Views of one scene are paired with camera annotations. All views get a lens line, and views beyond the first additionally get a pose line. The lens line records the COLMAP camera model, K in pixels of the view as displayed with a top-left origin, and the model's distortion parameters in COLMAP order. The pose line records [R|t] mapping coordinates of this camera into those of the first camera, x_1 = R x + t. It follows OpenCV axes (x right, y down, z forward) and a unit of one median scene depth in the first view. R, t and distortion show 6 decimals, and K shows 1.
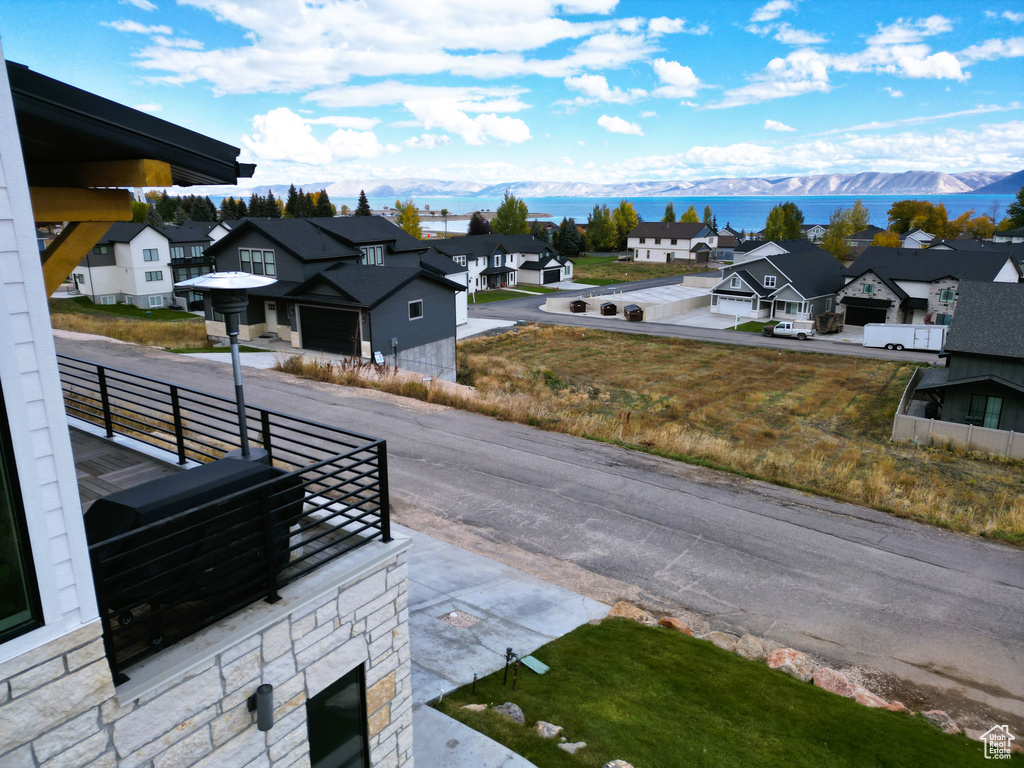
lens RADIAL K [[708.8, 0, 507.8], [0, 708.8, 383.6], [0, 0, 1]] dist [0.097292, -0.100178]
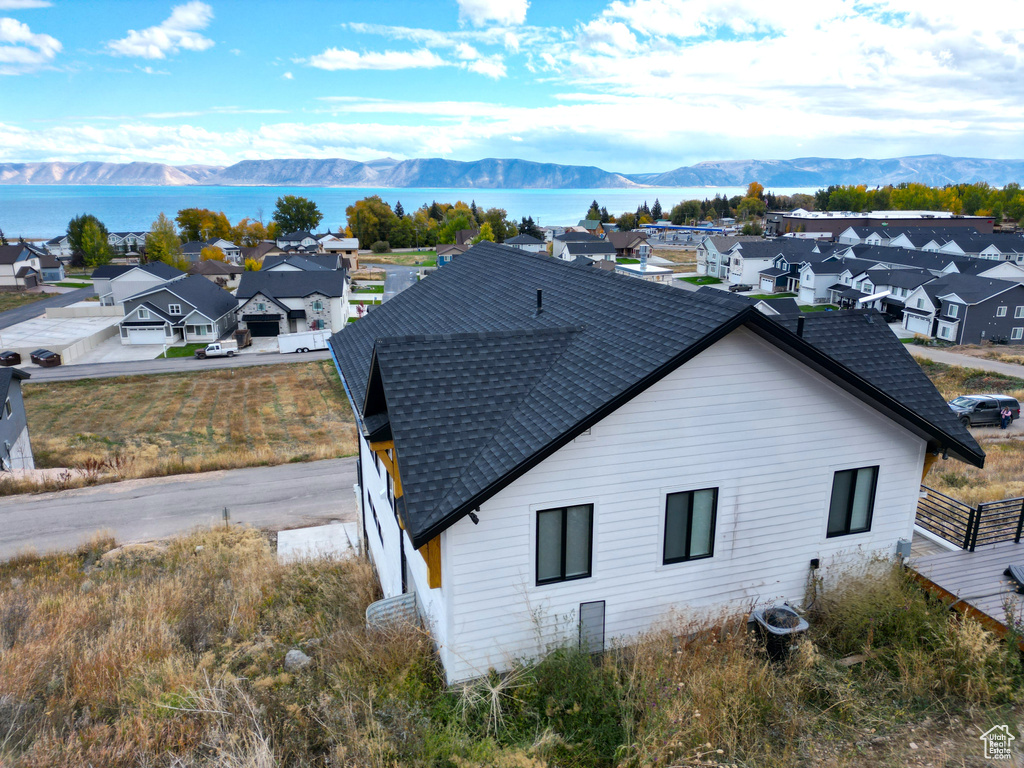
lens RADIAL K [[713.1, 0, 510.0], [0, 713.1, 382.5], [0, 0, 1]] dist [0.095908, -0.101213]
pose [[0.581119, -0.212549, 0.785572, -0.278648], [0.204375, 0.972472, 0.111933, -0.059086], [-0.787738, 0.095505, 0.608562, -0.097392]]
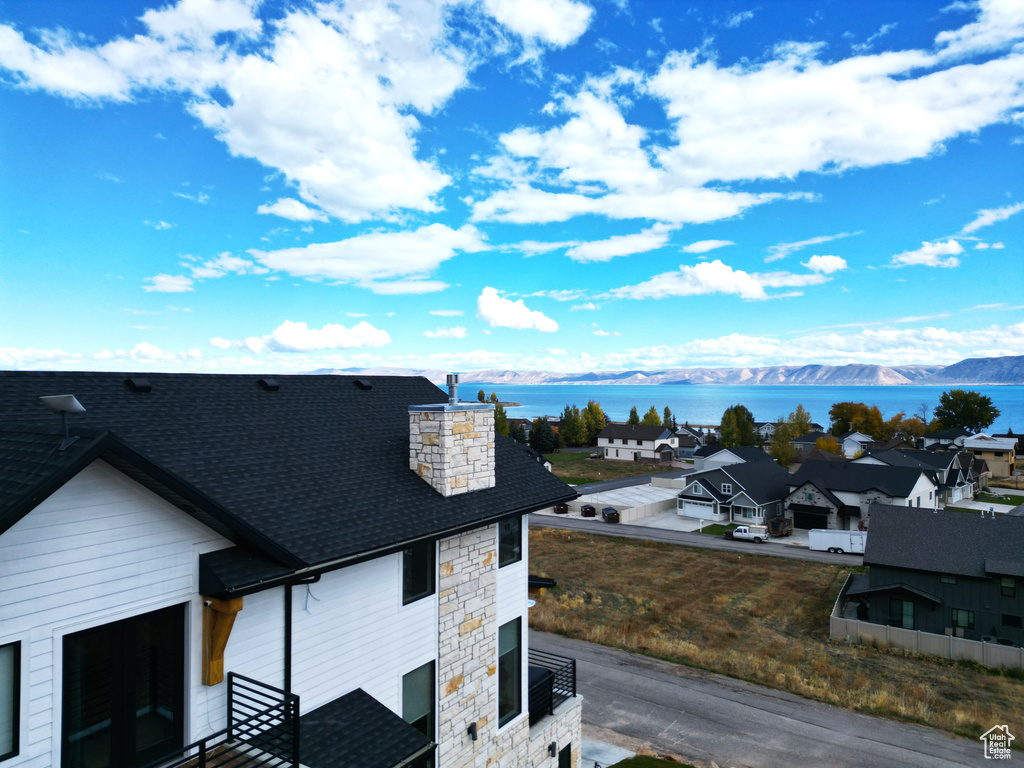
lens RADIAL K [[708.8, 0, 507.8], [0, 708.8, 383.6], [0, 0, 1]] dist [0.097292, -0.100178]
pose [[0.998991, 0.001977, 0.044858, -0.043761], [0.009434, 0.967489, -0.252736, -0.020678], [-0.043899, 0.252904, 0.966495, -0.161439]]
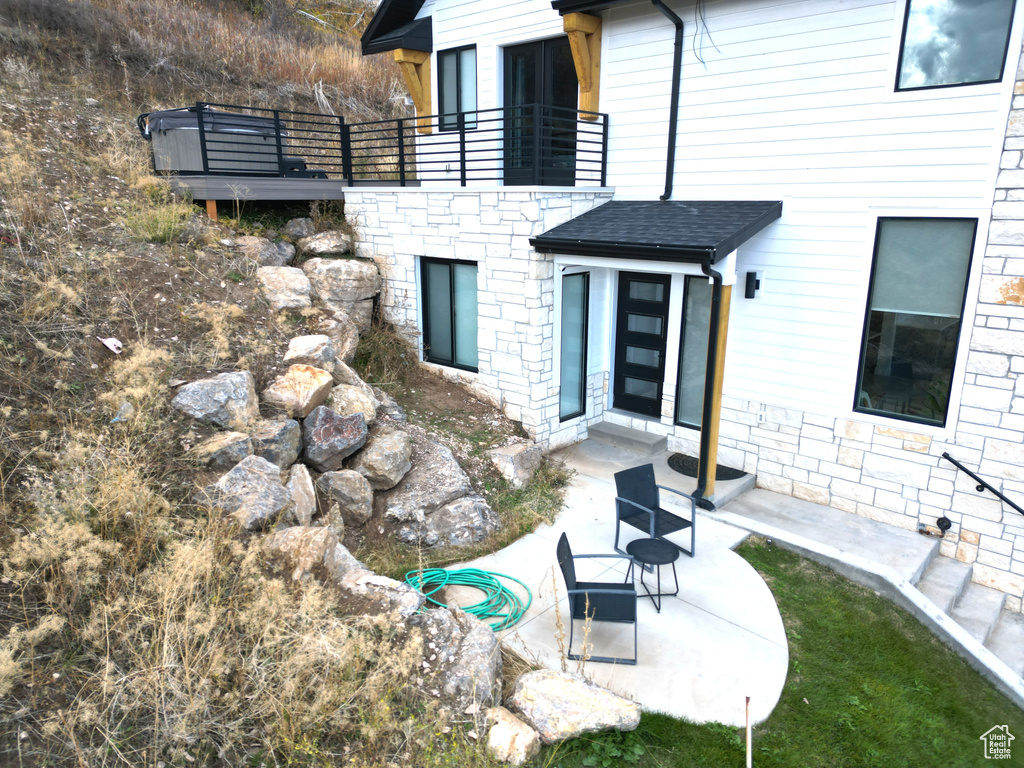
lens RADIAL K [[708.8, 0, 507.8], [0, 708.8, 383.6], [0, 0, 1]] dist [0.097292, -0.100178]
pose [[-0.112975, 0.257836, -0.959561, 0.039804], [-0.253456, 0.926316, 0.278744, 0.006987], [0.960727, 0.274698, -0.039300, -0.030487]]
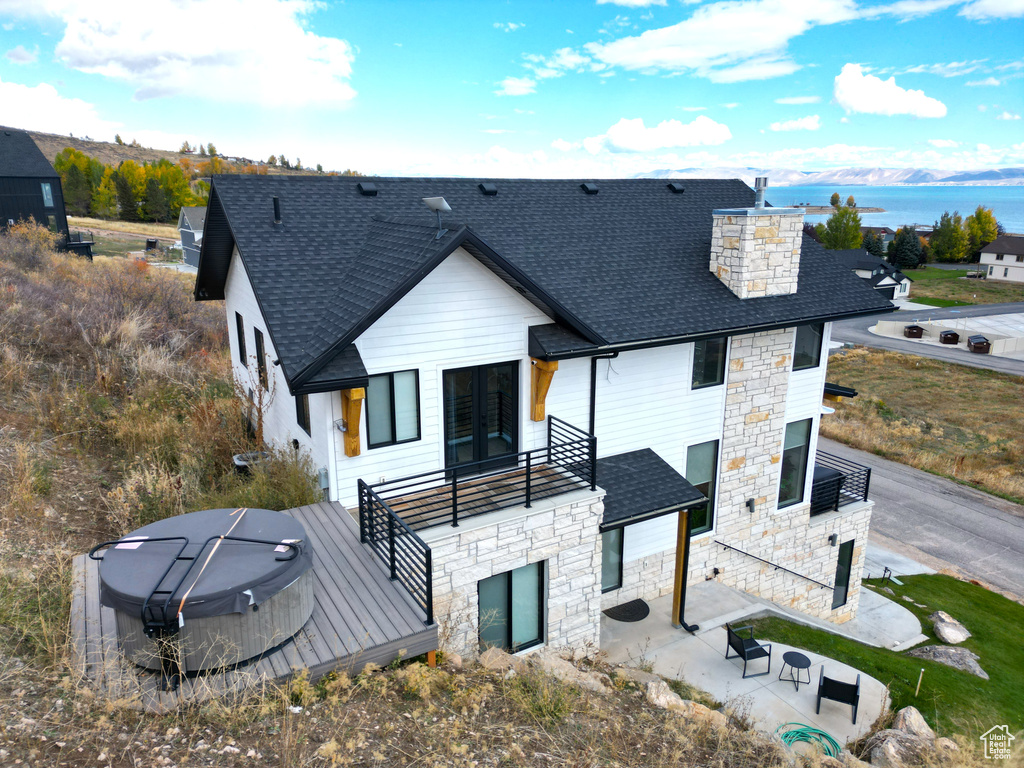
lens RADIAL K [[713.1, 0, 510.0], [0, 713.1, 382.5], [0, 0, 1]] dist [0.095908, -0.101213]
pose [[0.919831, 0.107210, -0.377381, -0.033900], [-0.102854, 0.994190, 0.031742, -0.016359], [0.378592, 0.009618, 0.925514, -0.180006]]
